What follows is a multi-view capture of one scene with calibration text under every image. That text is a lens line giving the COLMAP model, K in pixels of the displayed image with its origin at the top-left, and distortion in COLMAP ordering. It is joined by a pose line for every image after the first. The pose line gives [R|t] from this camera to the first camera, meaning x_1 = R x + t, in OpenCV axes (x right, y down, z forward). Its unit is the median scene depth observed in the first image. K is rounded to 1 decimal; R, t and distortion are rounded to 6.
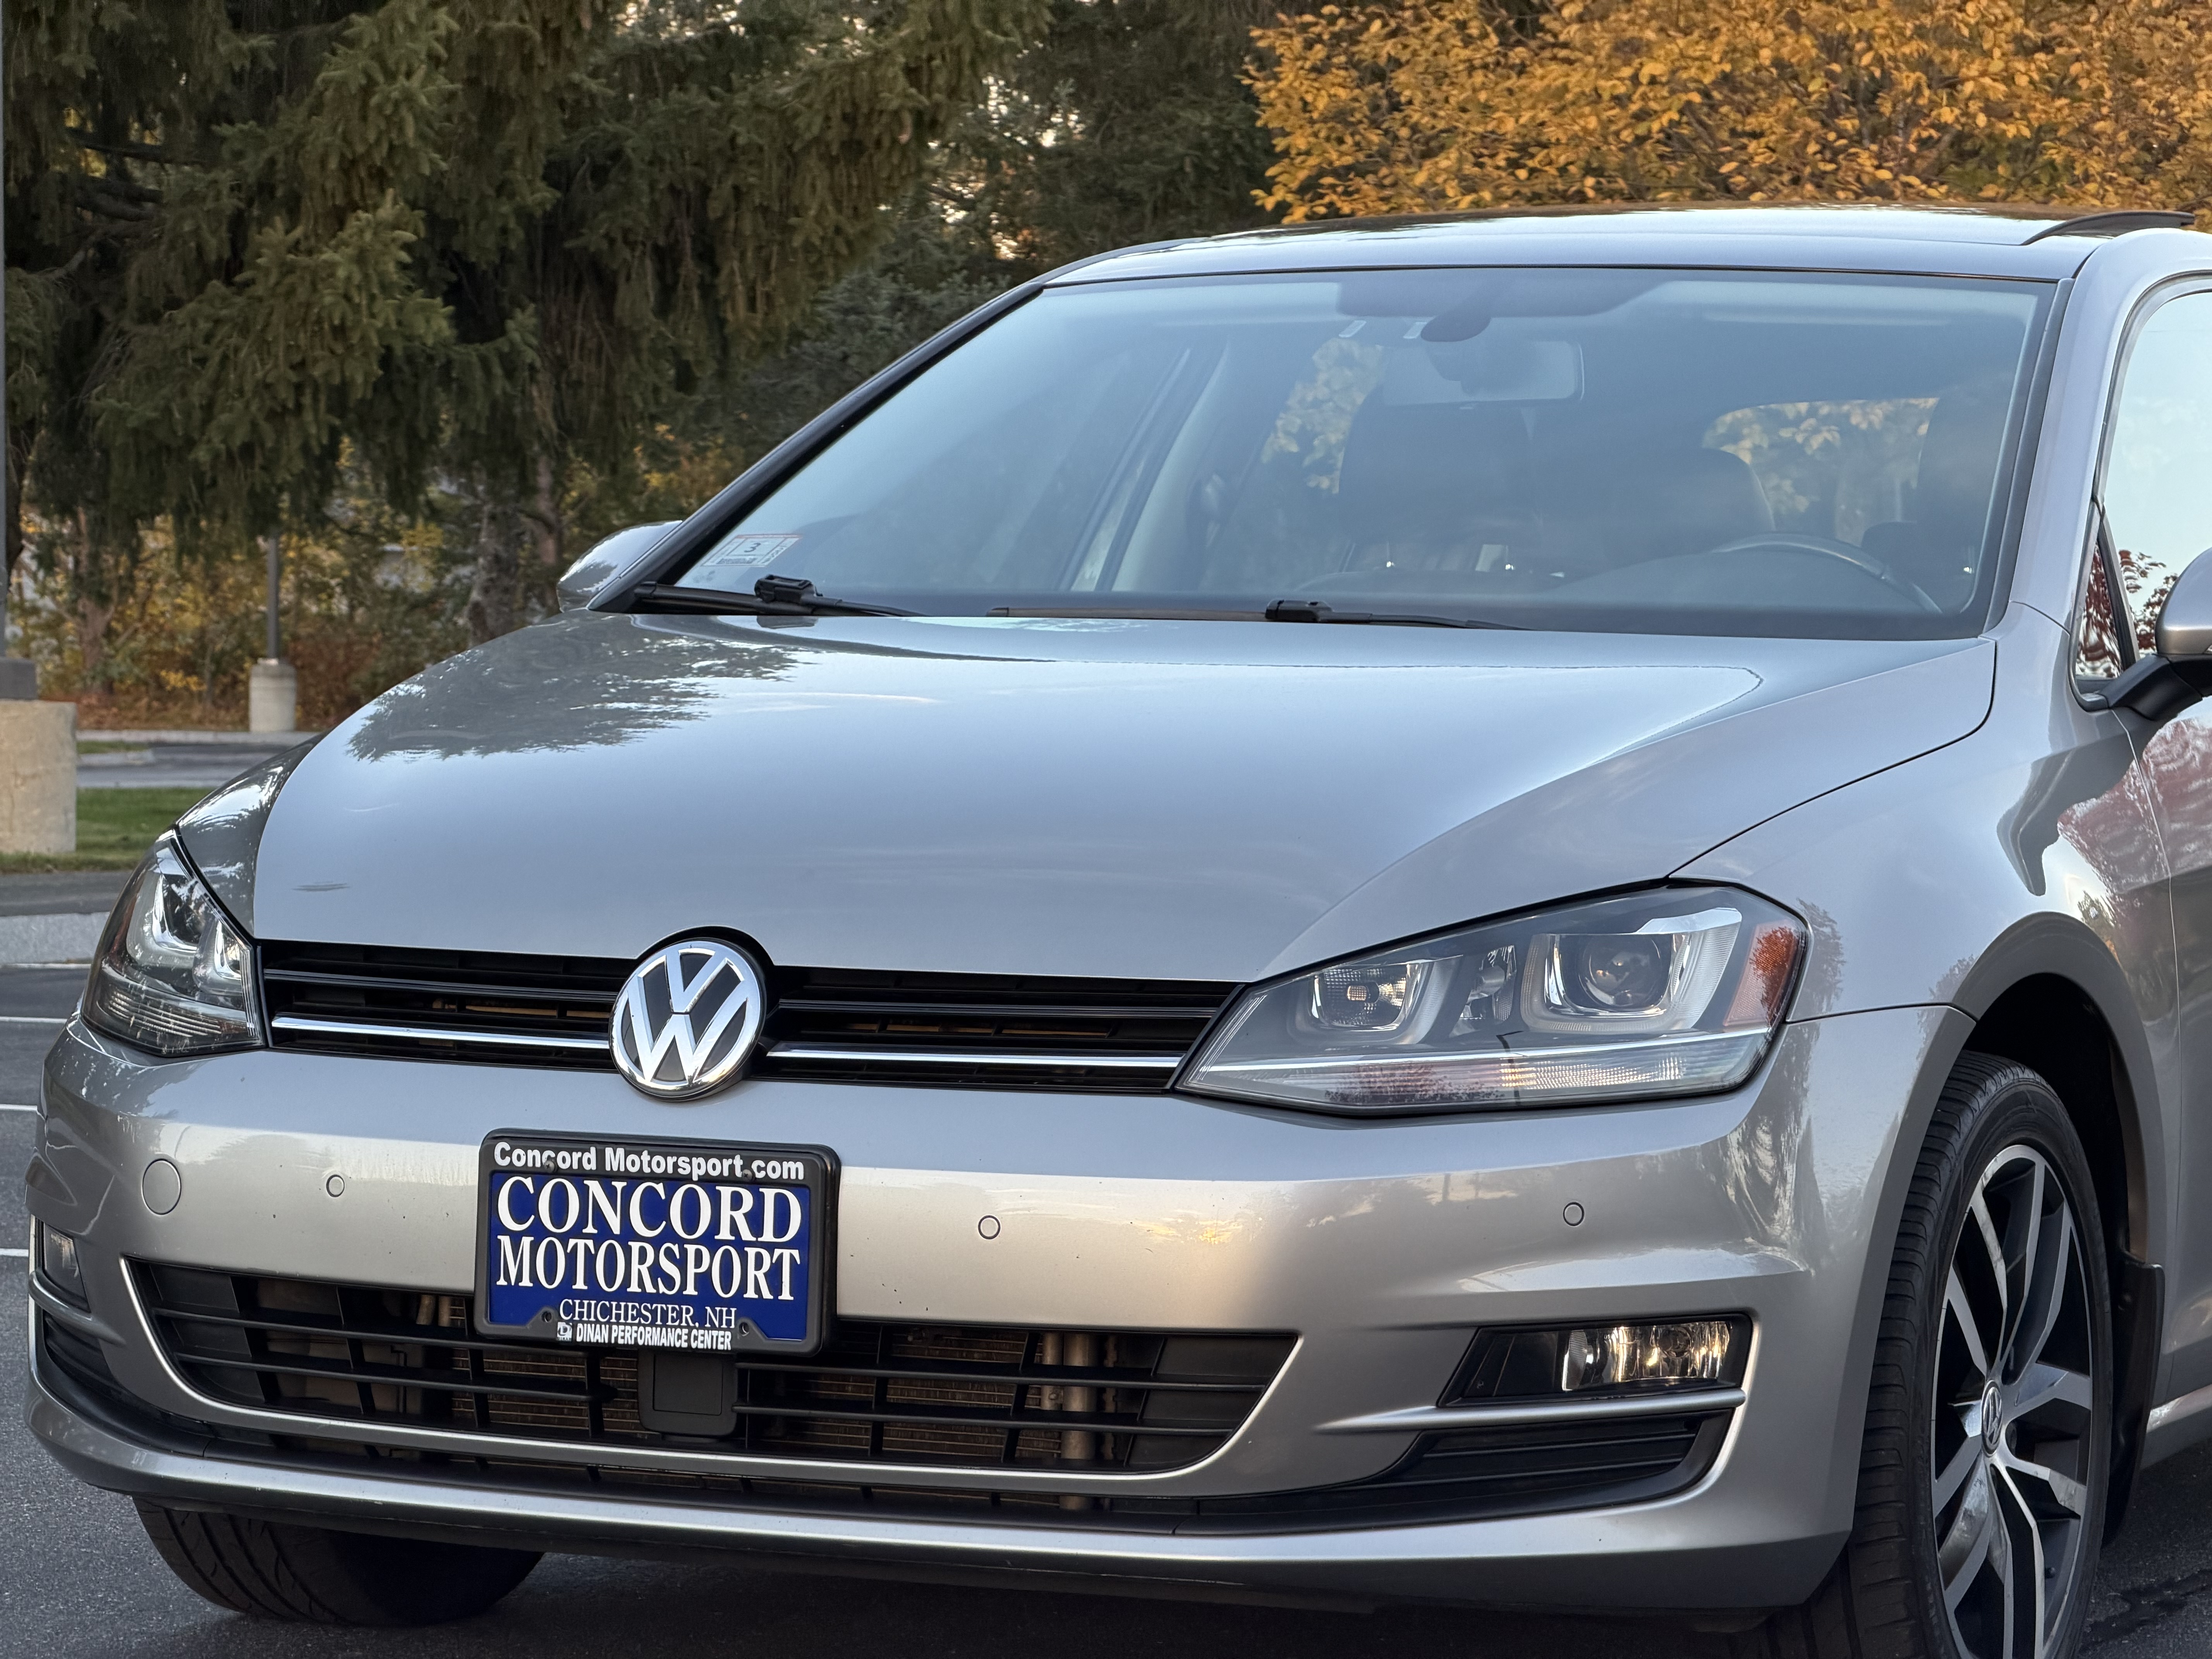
lens RADIAL K [[6705.3, 0, 1115.8], [0, 6705.3, 869.2], [0, 0, 1]] dist [0.175009, 1.147688]
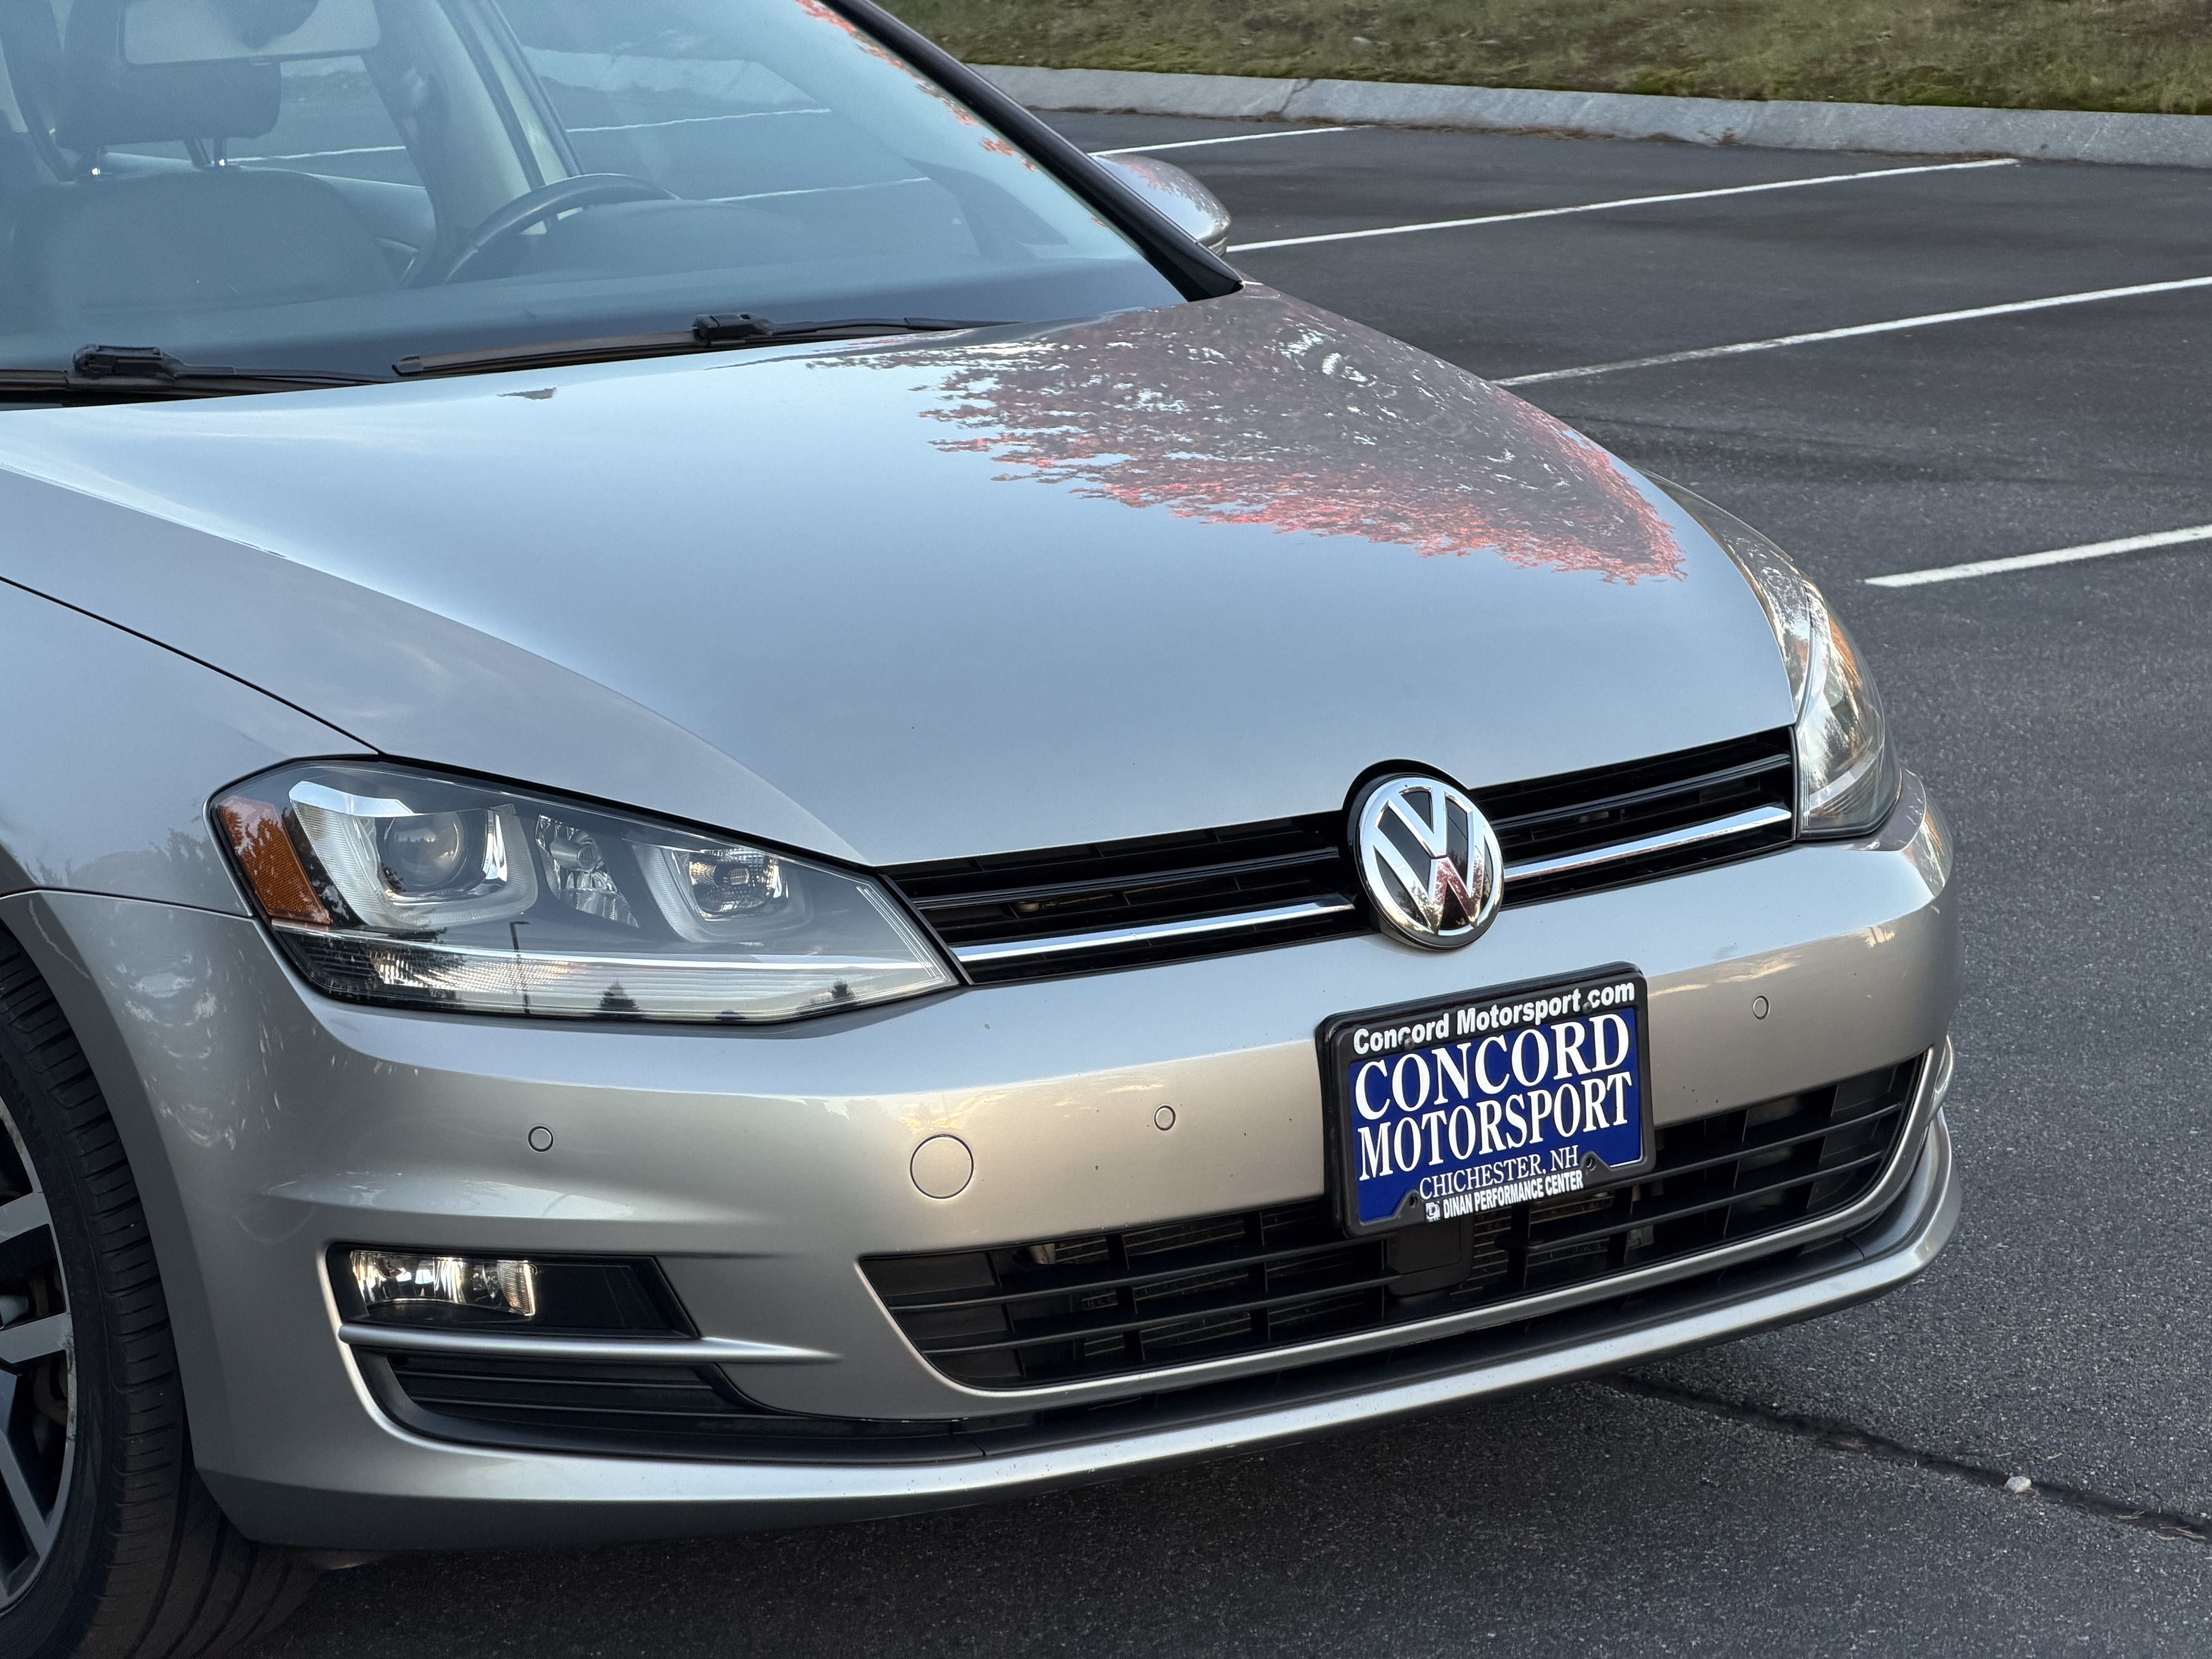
lens RADIAL K [[6705.3, 0, 1115.8], [0, 6705.3, 869.2], [0, 0, 1]] dist [0.175009, 1.147688]
pose [[0.470055, -0.185500, 0.862924, -0.903270], [0.070373, 0.982430, 0.172856, -0.143493], [-0.879827, -0.020525, 0.474850, 0.594228]]
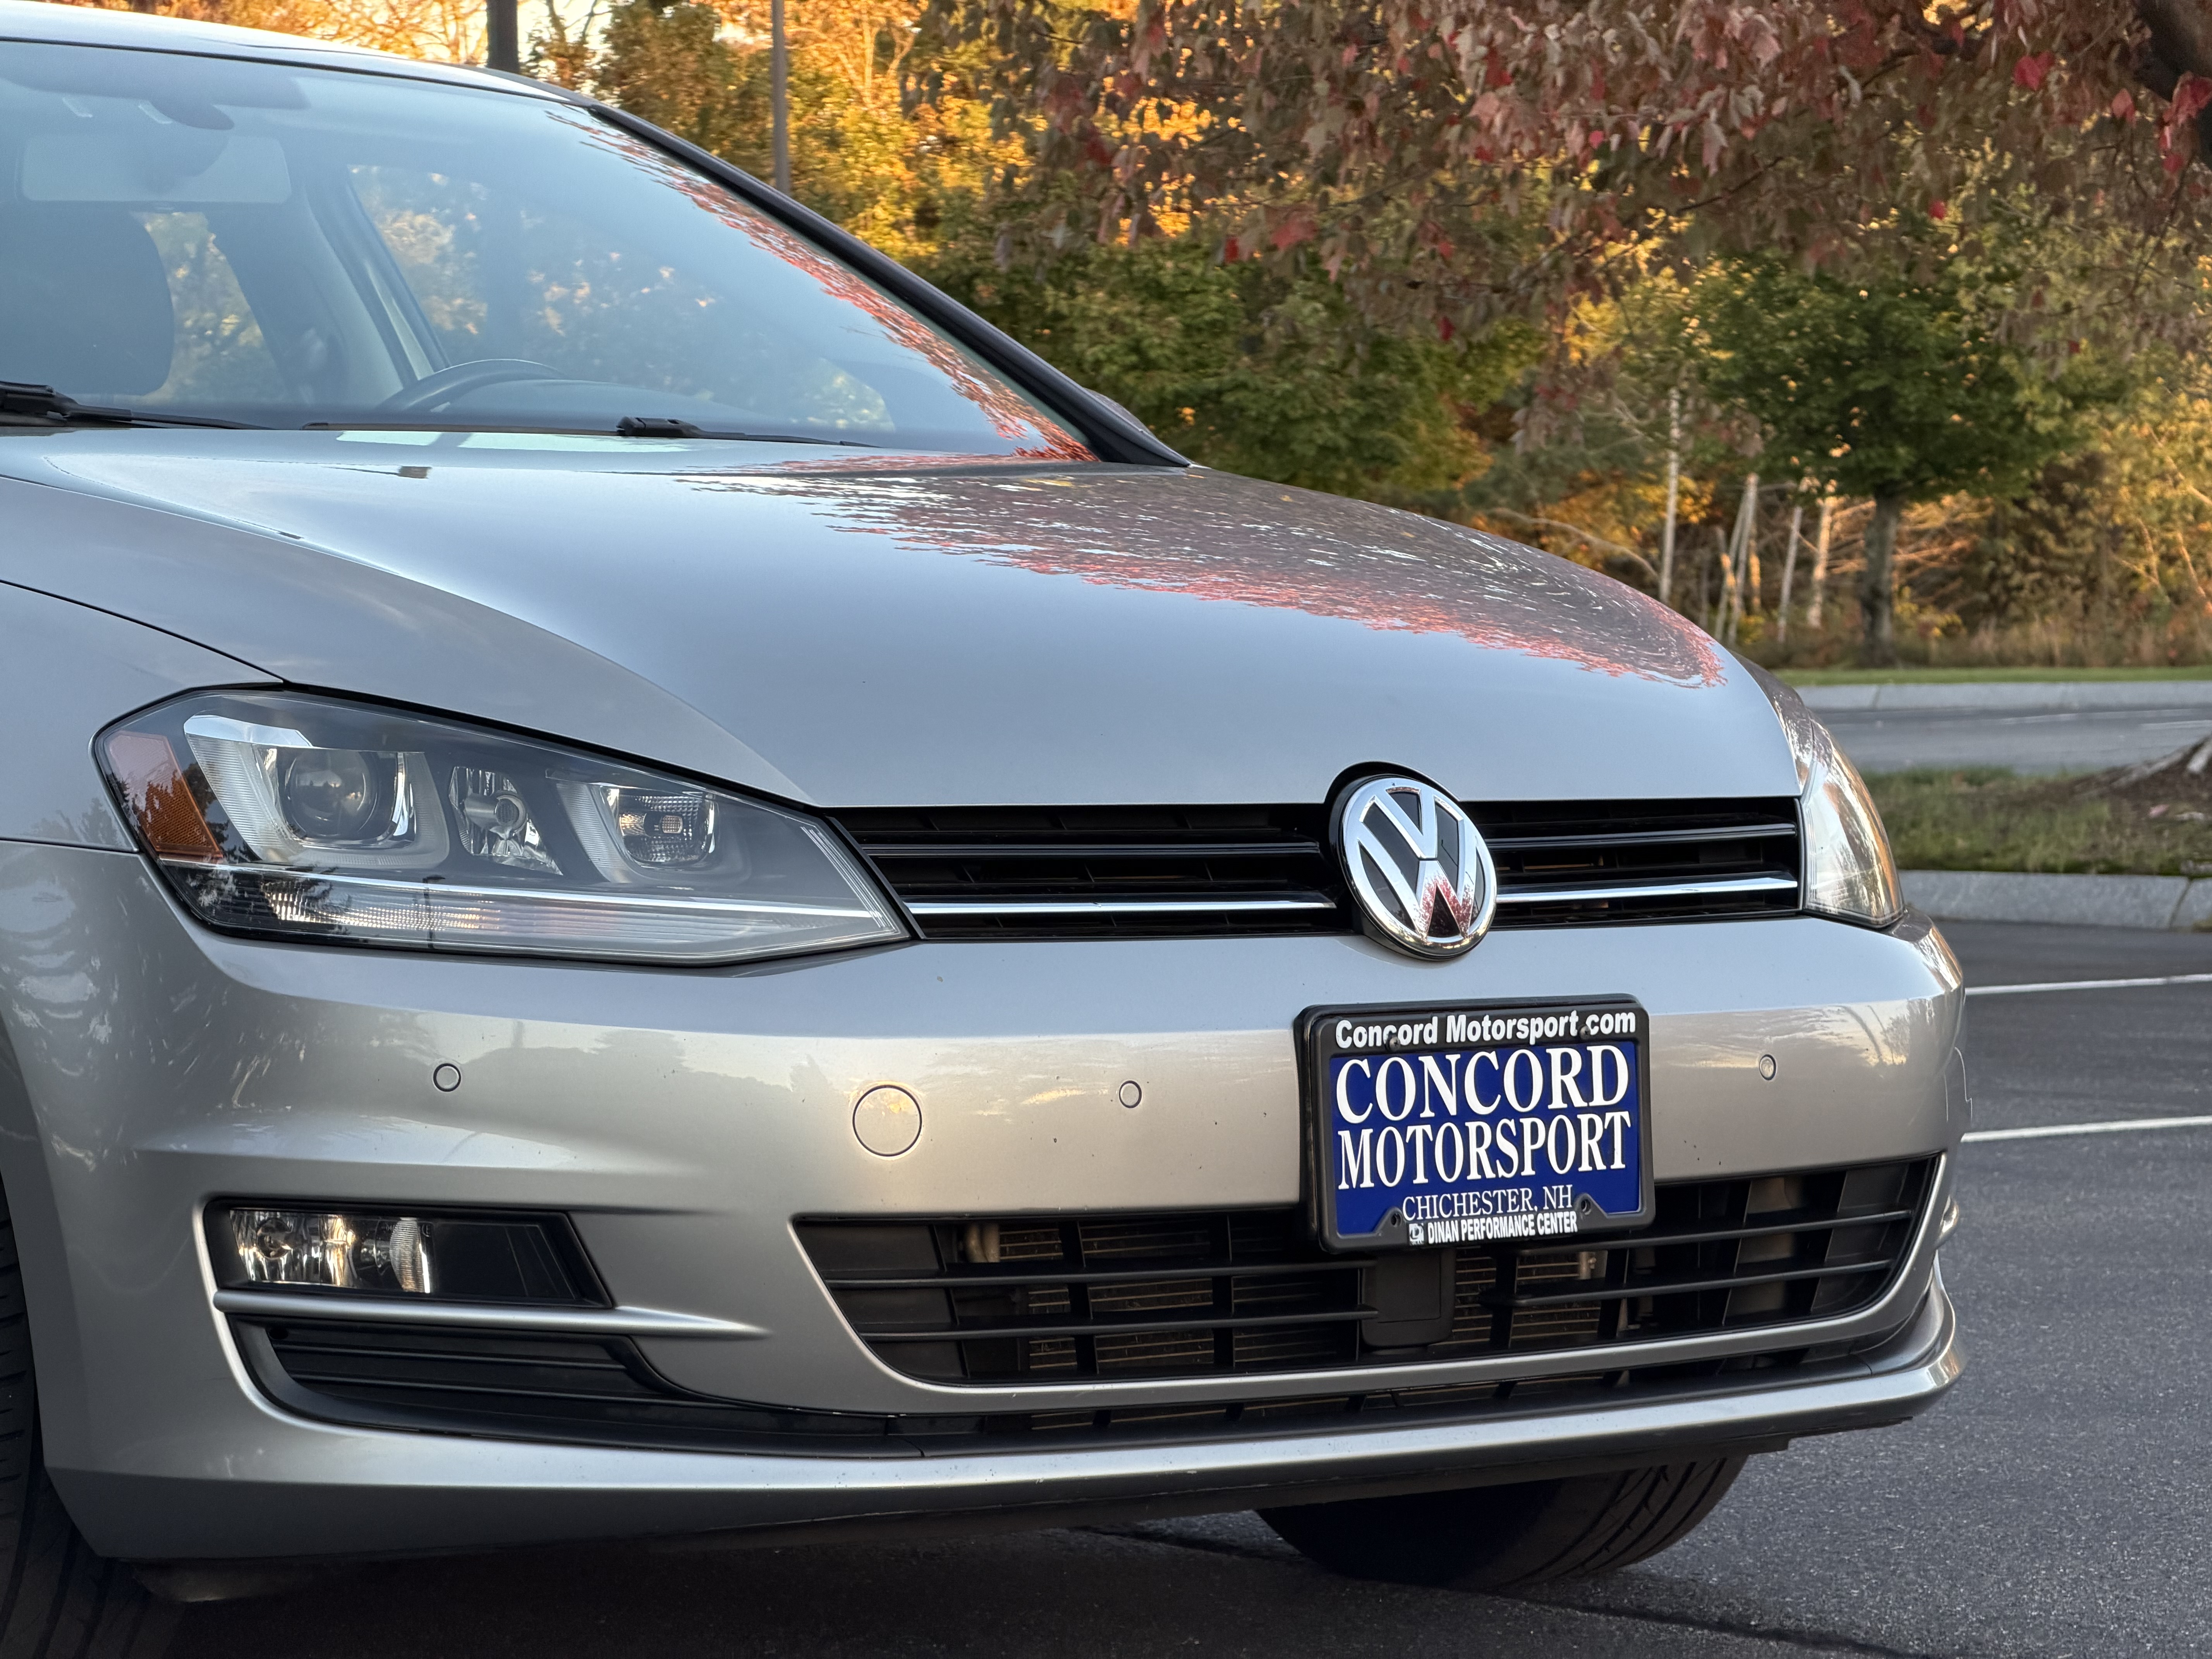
lens RADIAL K [[6710.3, 0, 1041.9], [0, 6710.3, 874.3], [0, 0, 1]] dist [0.151687, 1.834033]
pose [[0.457617, -0.042274, 0.888144, -0.862393], [0.041712, 0.998790, 0.026048, -0.001315], [-0.888170, 0.025127, 0.458827, 0.648006]]
